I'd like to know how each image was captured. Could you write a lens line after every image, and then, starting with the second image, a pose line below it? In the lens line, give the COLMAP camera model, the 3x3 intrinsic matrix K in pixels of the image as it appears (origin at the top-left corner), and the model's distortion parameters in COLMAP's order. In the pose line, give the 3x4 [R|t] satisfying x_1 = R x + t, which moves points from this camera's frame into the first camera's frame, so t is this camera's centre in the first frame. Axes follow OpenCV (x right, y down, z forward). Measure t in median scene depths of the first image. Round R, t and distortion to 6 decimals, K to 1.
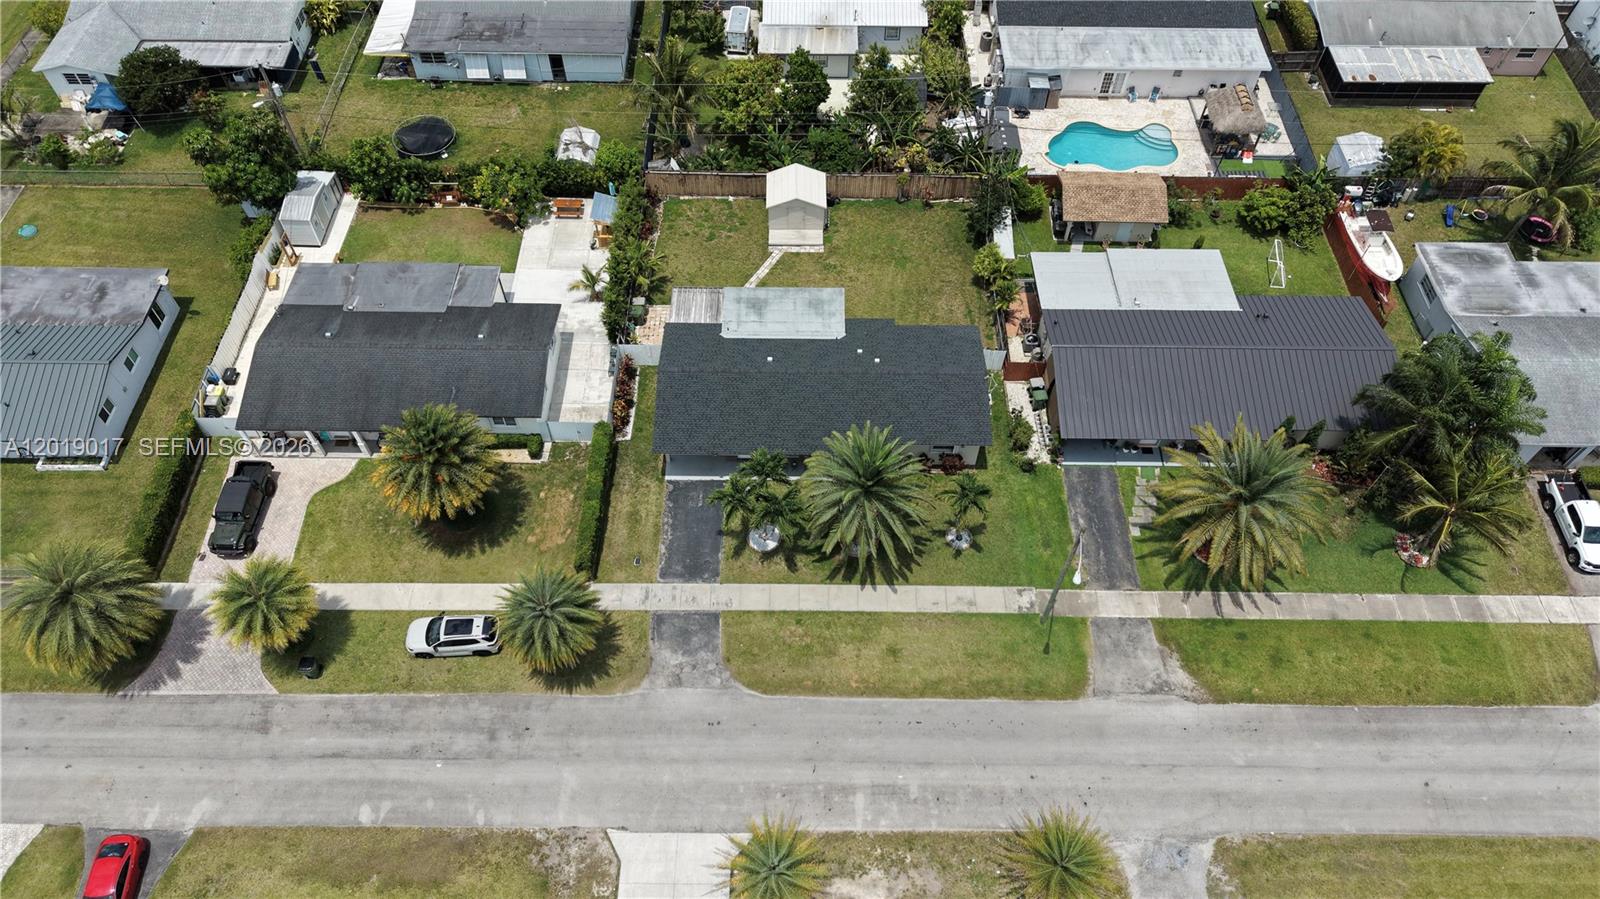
lens RADIAL K [[1072.5, 0, 795.2], [0, 1072.5, 450.8], [0, 0, 1]] dist [0.028903, -0.033248]
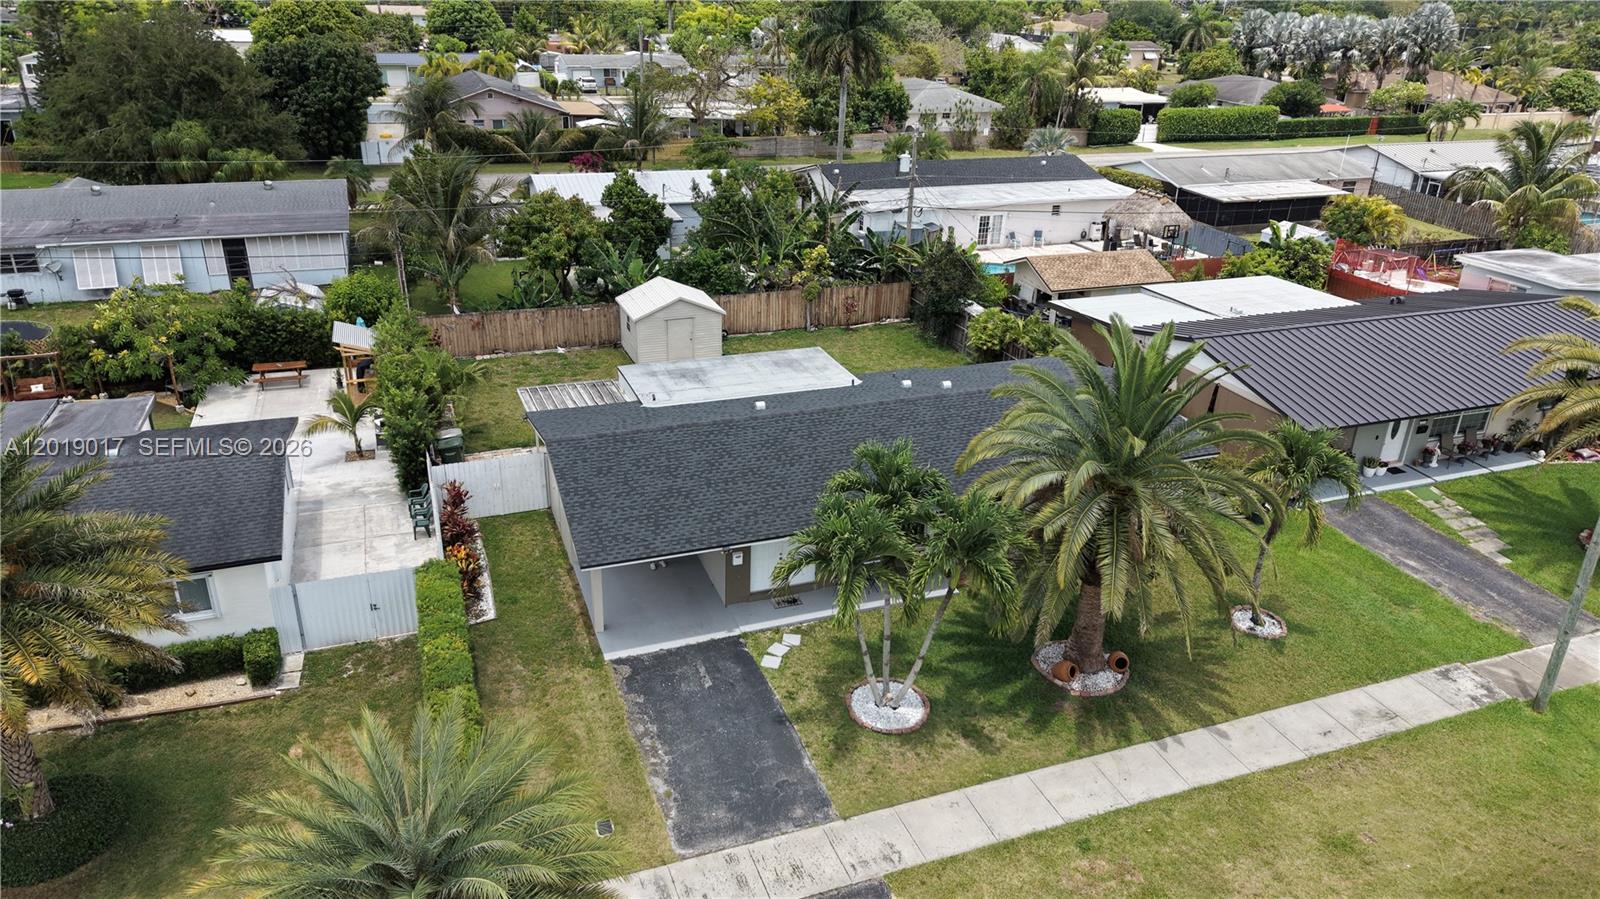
lens RADIAL K [[1072.5, 0, 802.6], [0, 1072.5, 436.6], [0, 0, 1]] dist [0.028903, -0.033248]
pose [[0.932158, -0.126117, 0.339375, -0.192322], [0.280357, 0.844557, -0.456206, 0.176929], [-0.229086, 0.520402, 0.822618, 0.618401]]
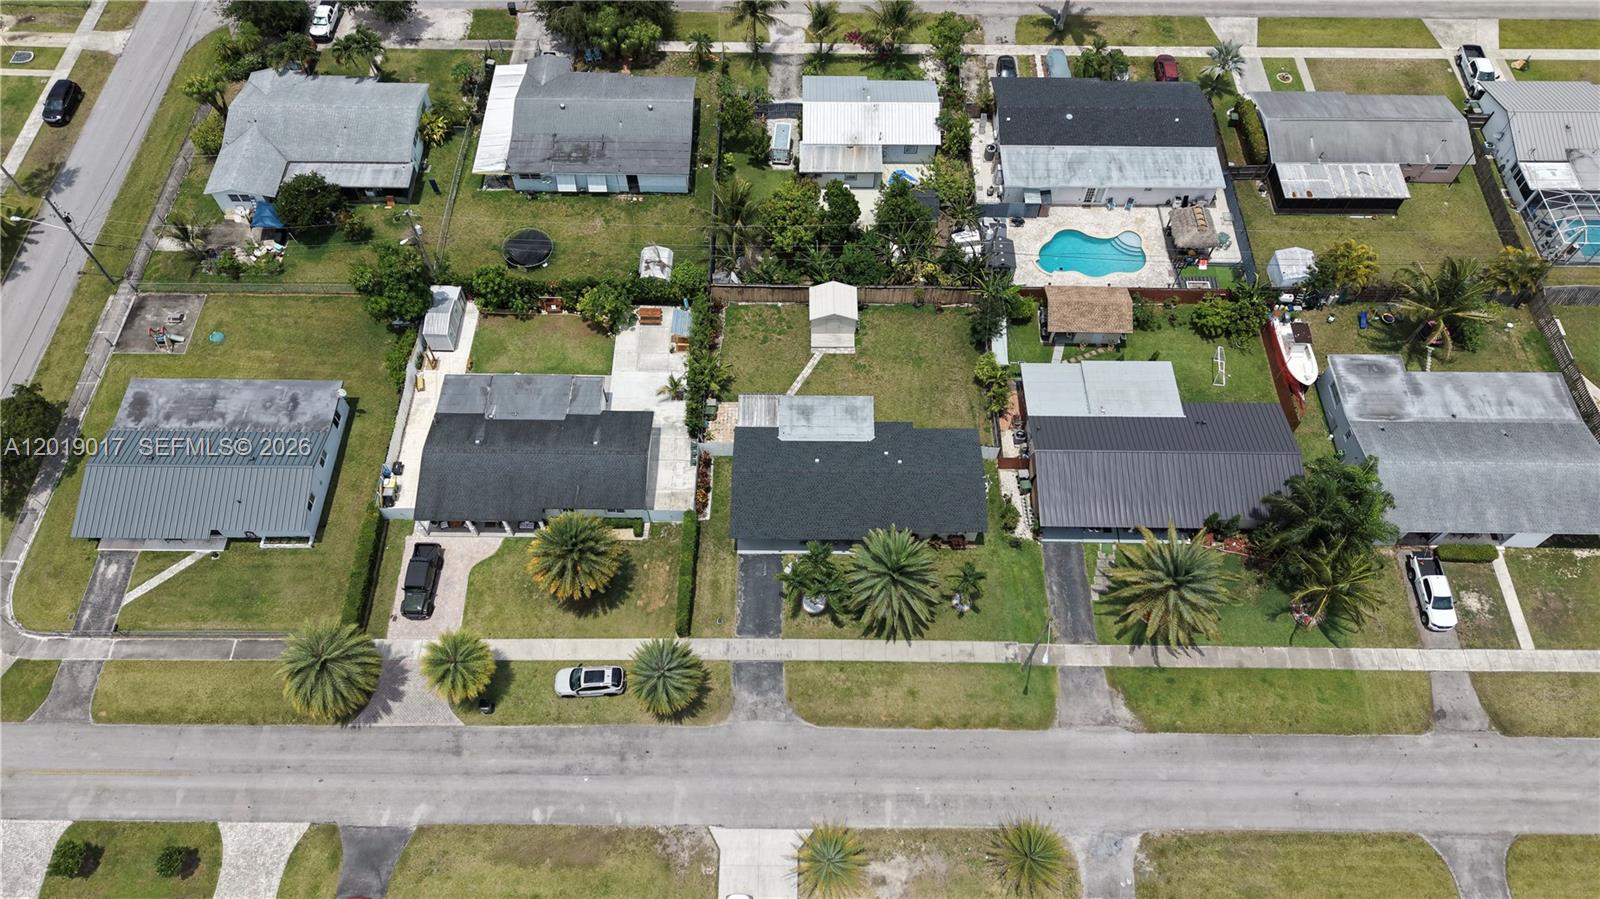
lens RADIAL K [[1072.5, 0, 794.4], [0, 1072.5, 450.1], [0, 0, 1]] dist [0.028903, -0.033248]
pose [[0.999987, -0.000588, -0.005071, -0.047945], [0.000992, 0.996790, 0.080057, -0.216324], [0.005008, -0.080061, 0.996777, -0.312107]]
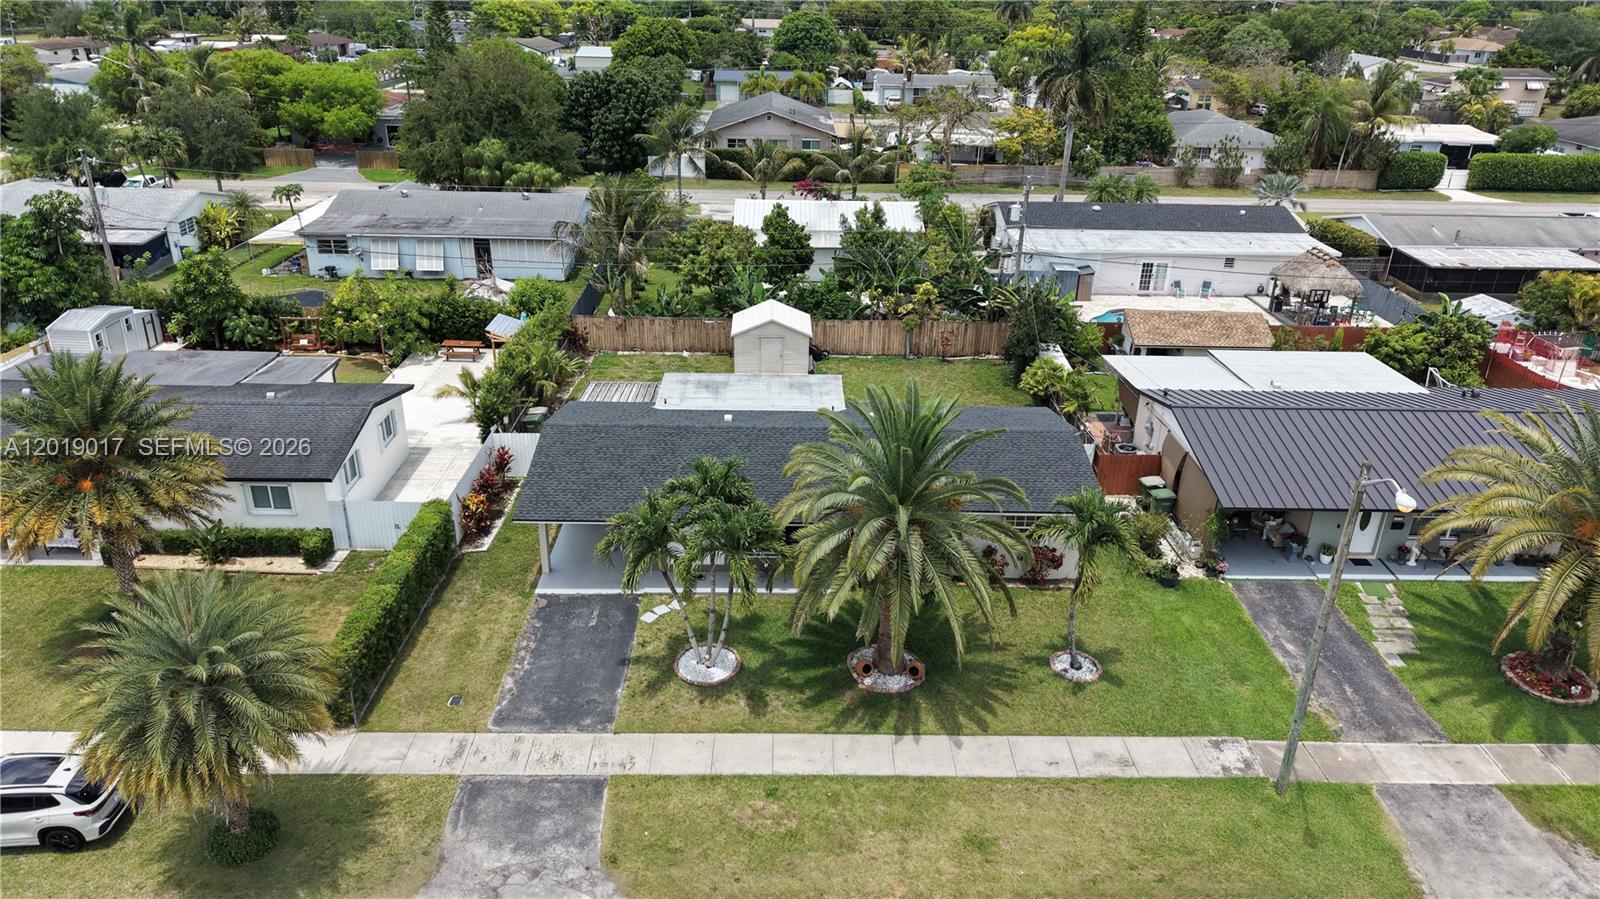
lens RADIAL K [[1072.5, 0, 802.4], [0, 1072.5, 438.6], [0, 0, 1]] dist [0.028903, -0.033248]
pose [[0.999655, 0.002412, 0.026155, 0.003776], [0.011101, 0.863663, -0.503947, 0.255586], [-0.023805, 0.504064, 0.863338, 0.494720]]
